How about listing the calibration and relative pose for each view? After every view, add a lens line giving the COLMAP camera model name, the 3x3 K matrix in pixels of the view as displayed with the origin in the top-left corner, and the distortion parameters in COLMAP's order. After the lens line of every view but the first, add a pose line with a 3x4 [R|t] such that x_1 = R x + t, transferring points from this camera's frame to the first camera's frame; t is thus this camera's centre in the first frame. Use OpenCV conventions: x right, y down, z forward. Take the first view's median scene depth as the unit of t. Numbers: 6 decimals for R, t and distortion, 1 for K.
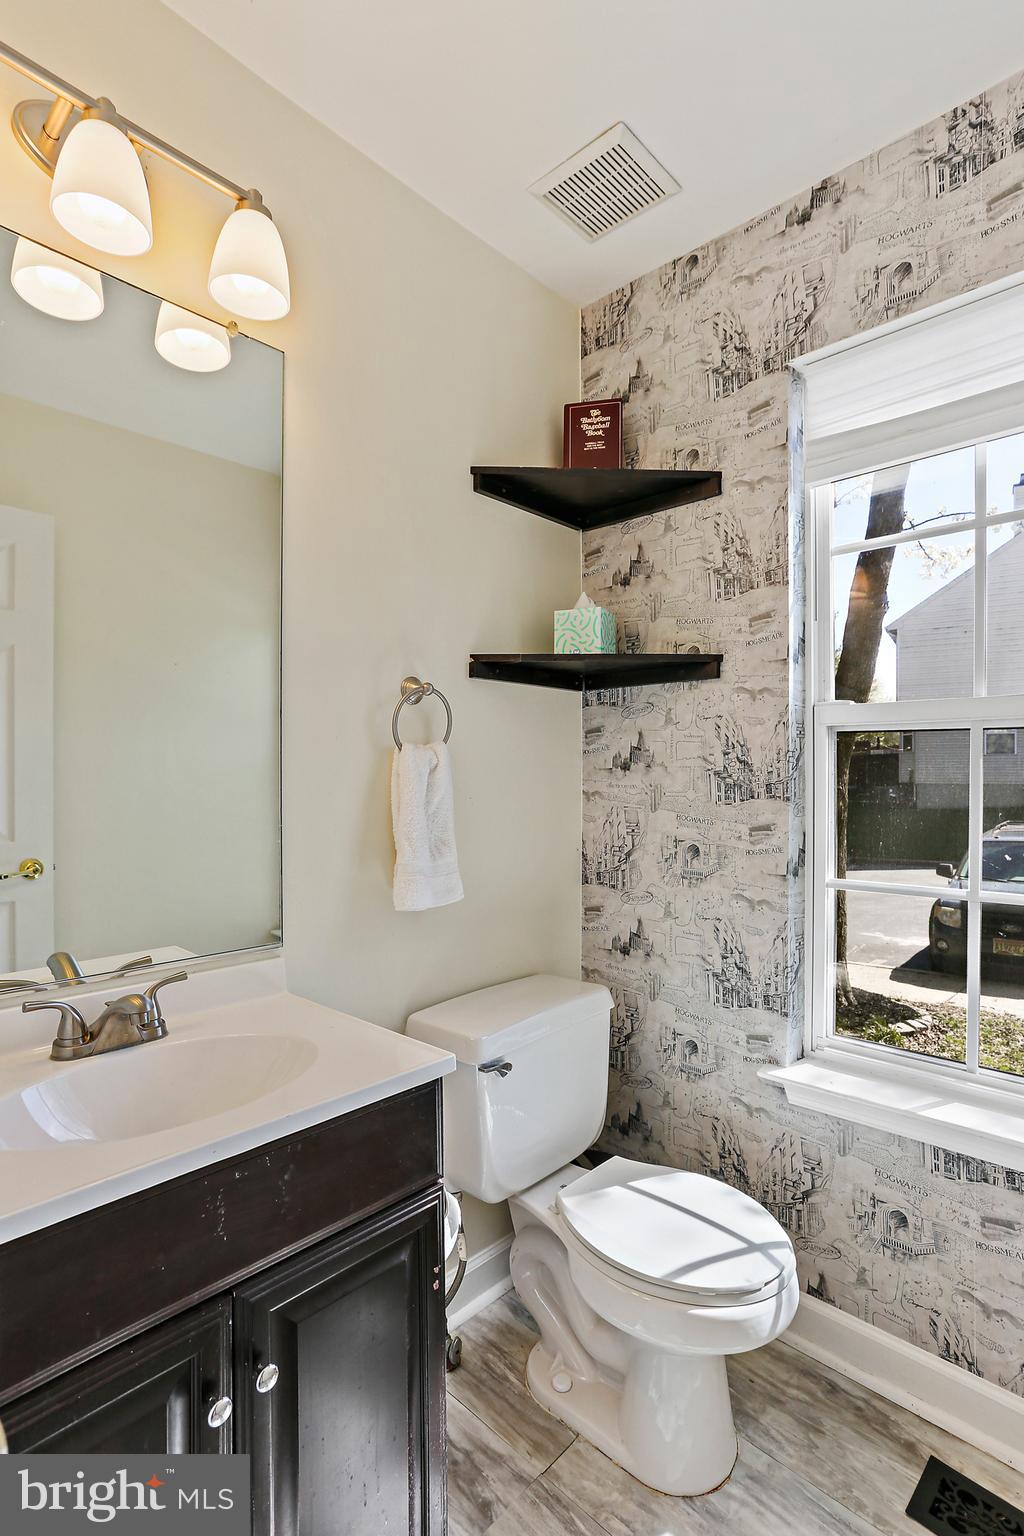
lens RADIAL K [[742.0, 0, 491.5], [0, 742.0, 802.7], [0, 0, 1]] dist [-0.039980, 0.022451]
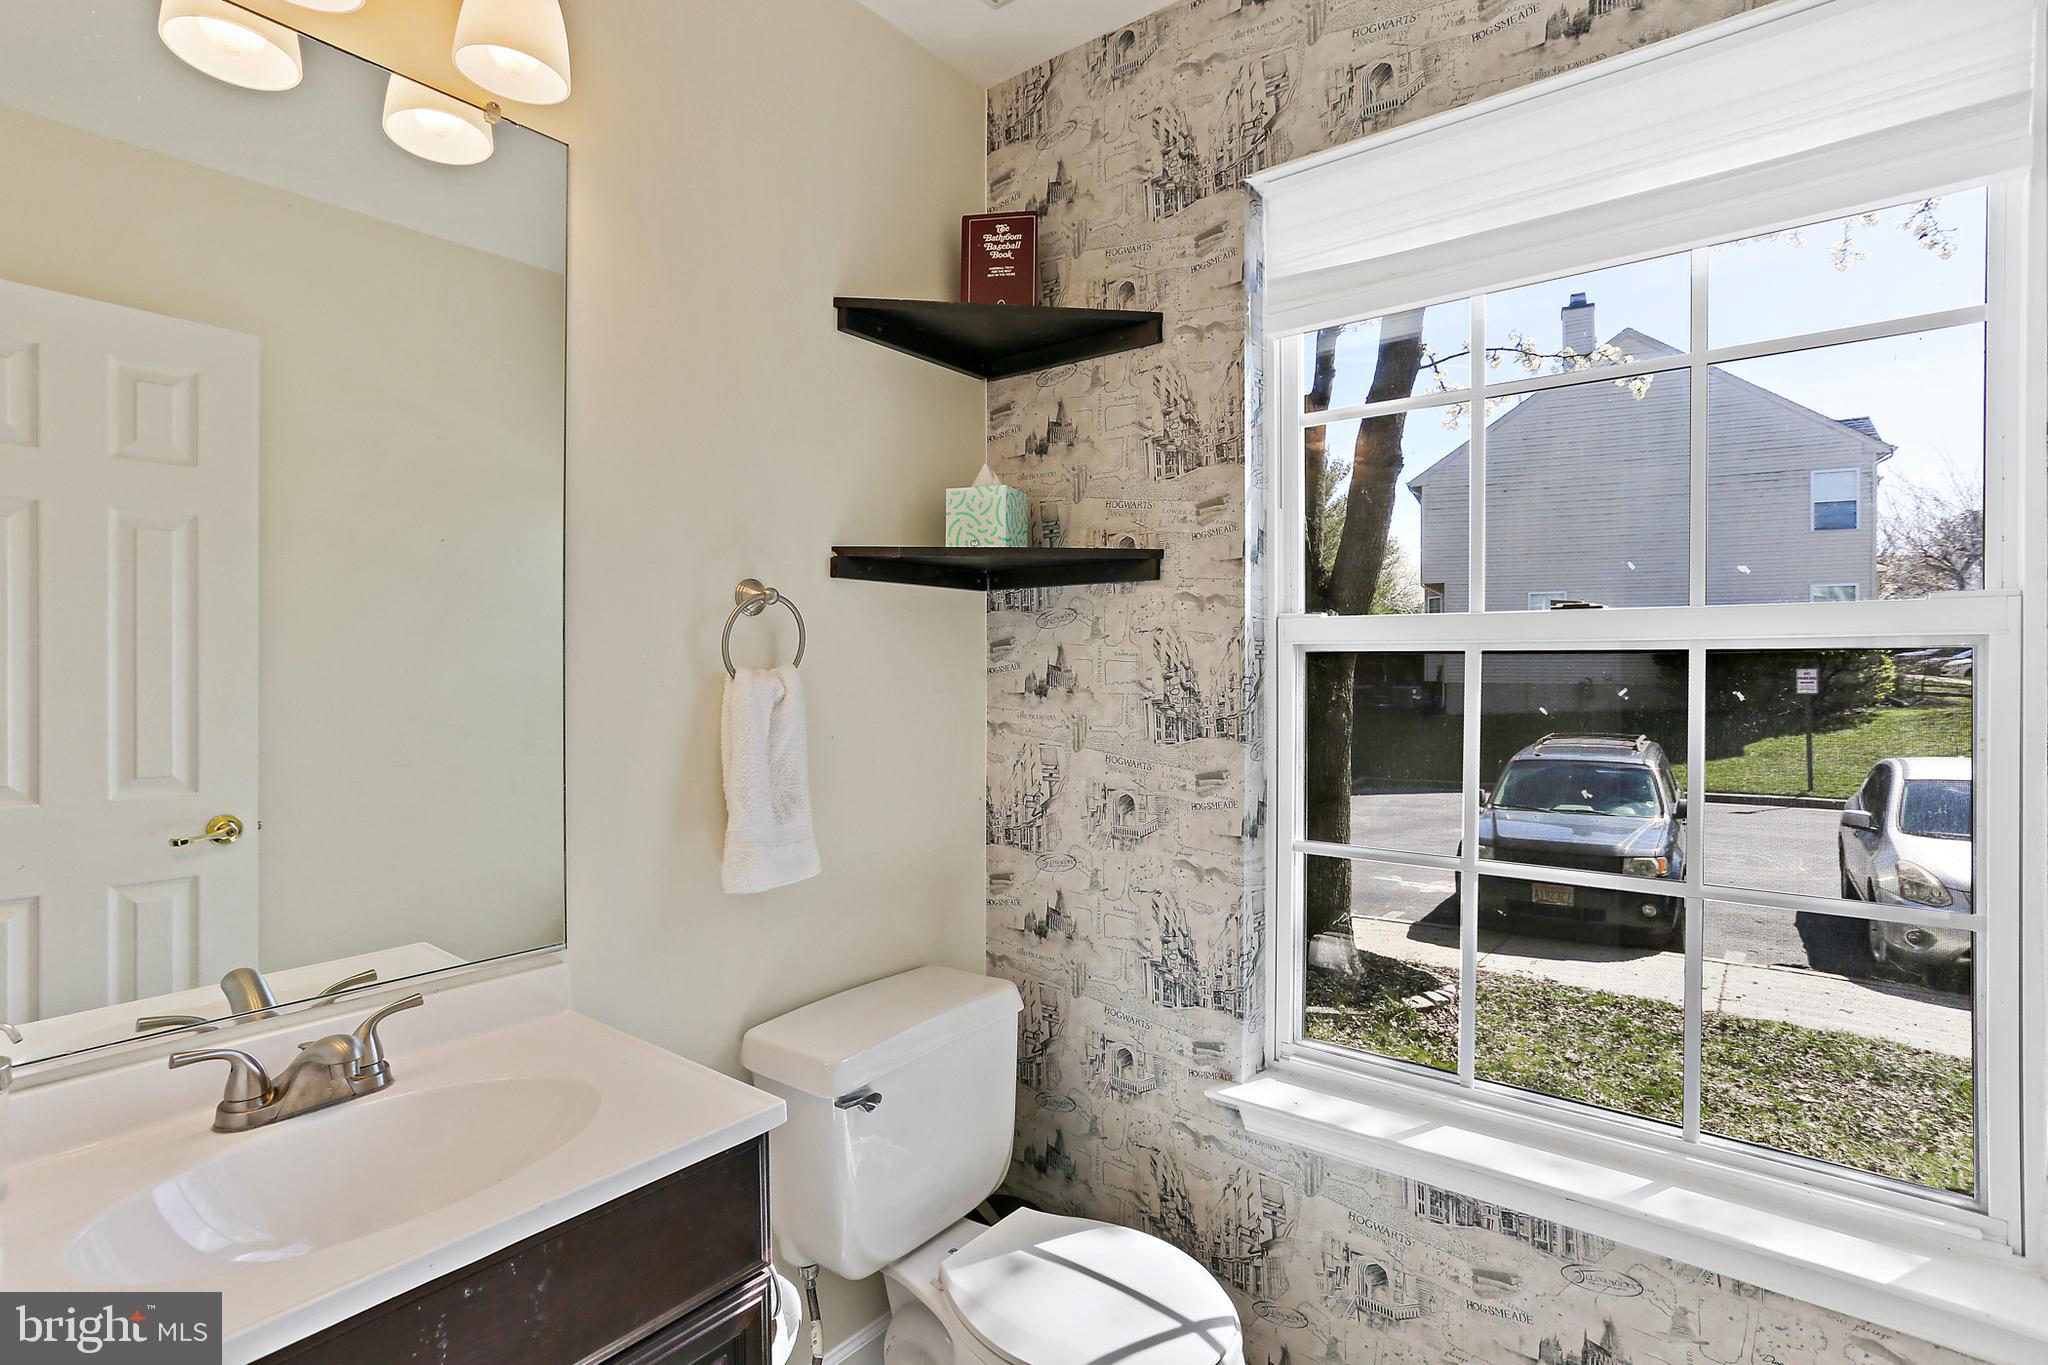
lens RADIAL K [[989.3, 0, 1018.1], [0, 989.3, 673.7], [0, 0, 1]] dist [-0.039980, 0.022451]
pose [[0.996251, 0.000668, 0.086506, 0.074854], [-0.000291, 0.999990, -0.004376, -0.068672], [-0.086508, 0.004335, 0.996242, -0.016548]]
